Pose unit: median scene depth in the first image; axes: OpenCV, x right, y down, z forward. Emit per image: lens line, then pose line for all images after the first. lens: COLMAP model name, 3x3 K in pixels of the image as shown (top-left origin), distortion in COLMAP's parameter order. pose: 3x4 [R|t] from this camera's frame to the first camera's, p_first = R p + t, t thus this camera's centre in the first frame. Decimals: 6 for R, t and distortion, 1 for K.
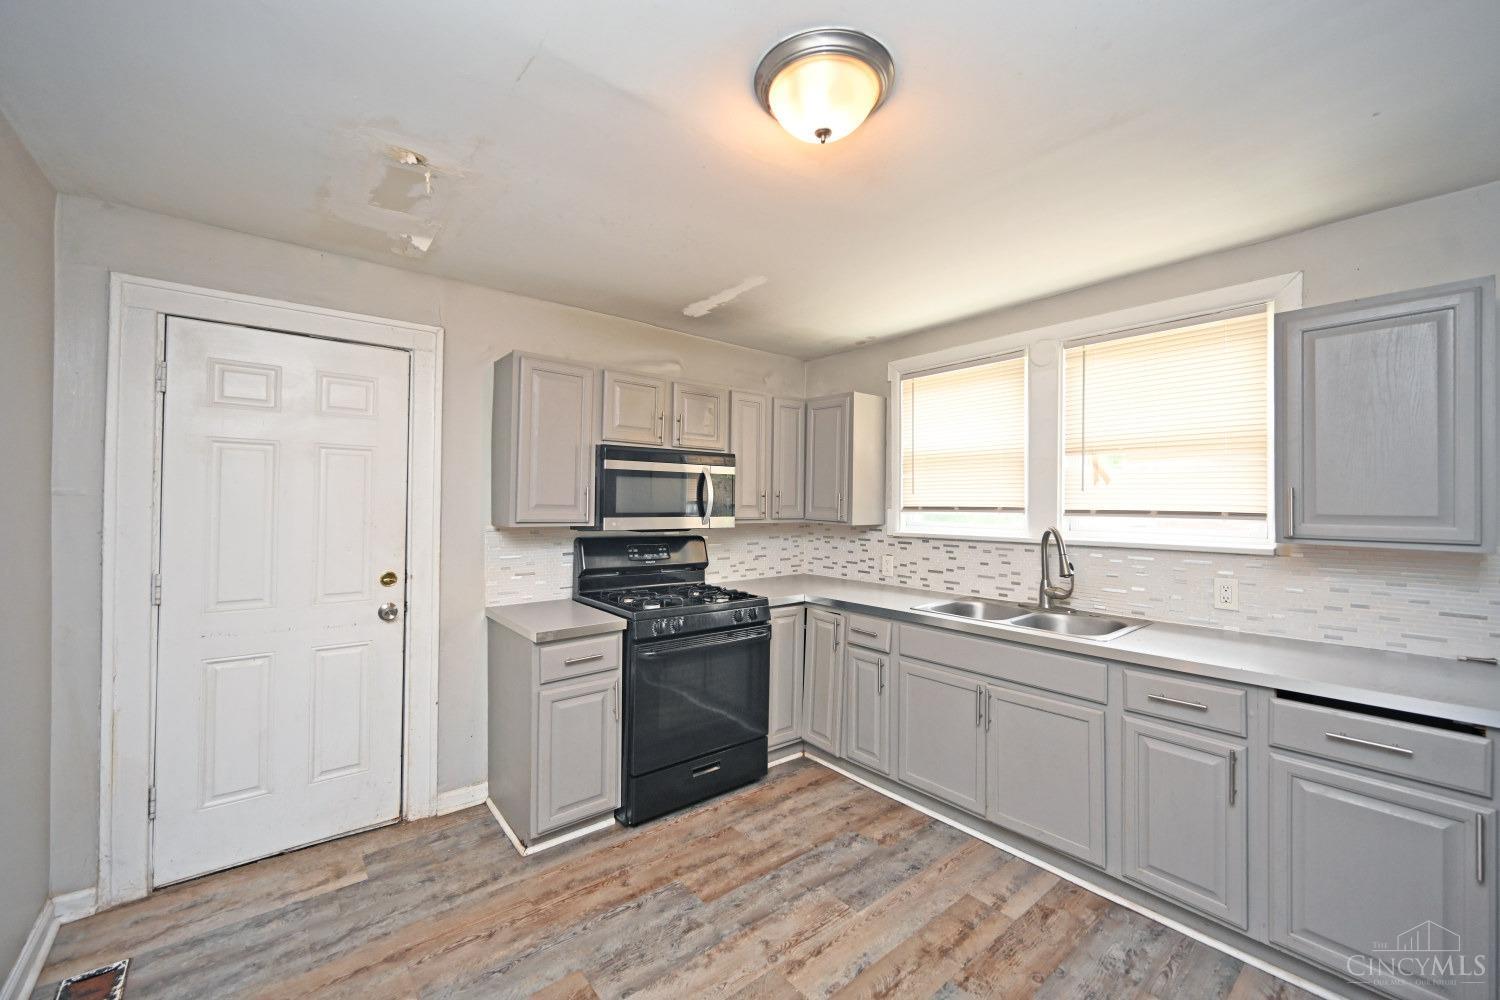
lens RADIAL K [[593.5, 0, 752.7], [0, 593.5, 491.4], [0, 0, 1]] dist [0.001460, -0.000332]
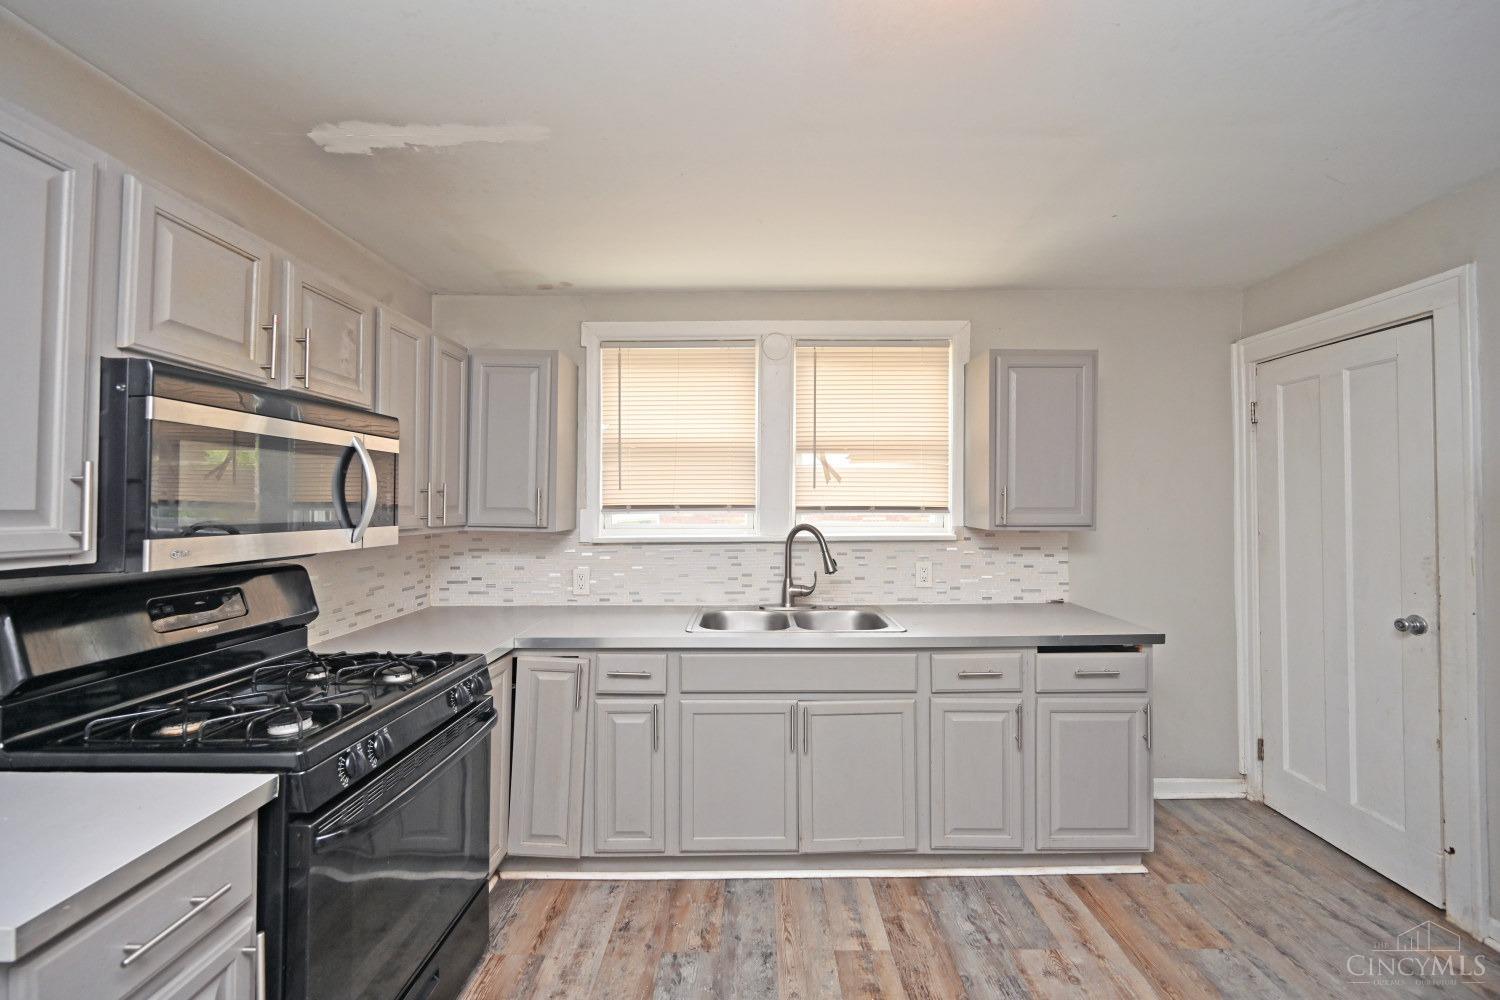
lens RADIAL K [[593.5, 0, 752.2], [0, 593.5, 491.5], [0, 0, 1]] dist [0.001460, -0.000332]
pose [[0.636049, 0.007549, 0.771611, -0.305337], [-0.008321, 0.999961, -0.002924, 0.009189], [-0.771604, -0.004561, 0.636087, 0.430082]]
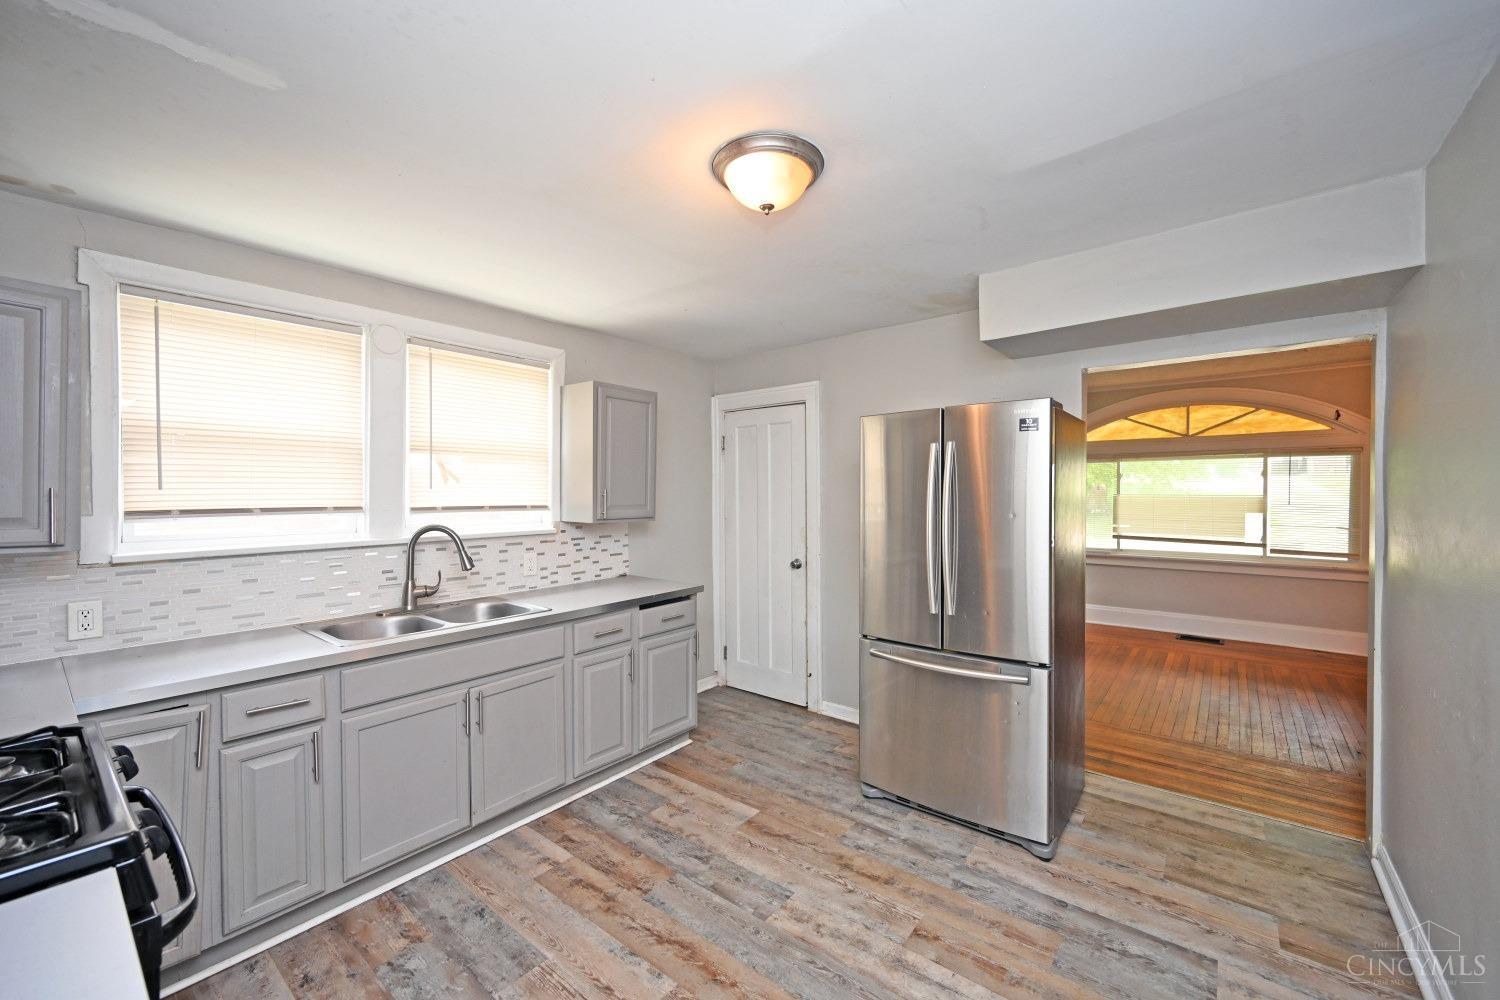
lens RADIAL K [[593.5, 0, 750.7], [0, 593.5, 498.5], [0, 0, 1]] dist [0.001460, -0.000332]
pose [[-0.204924, -0.008140, 0.978744, -0.569426], [-0.010326, 0.999928, 0.006155, 0.004171], [-0.978723, -0.008845, -0.204993, 0.668373]]
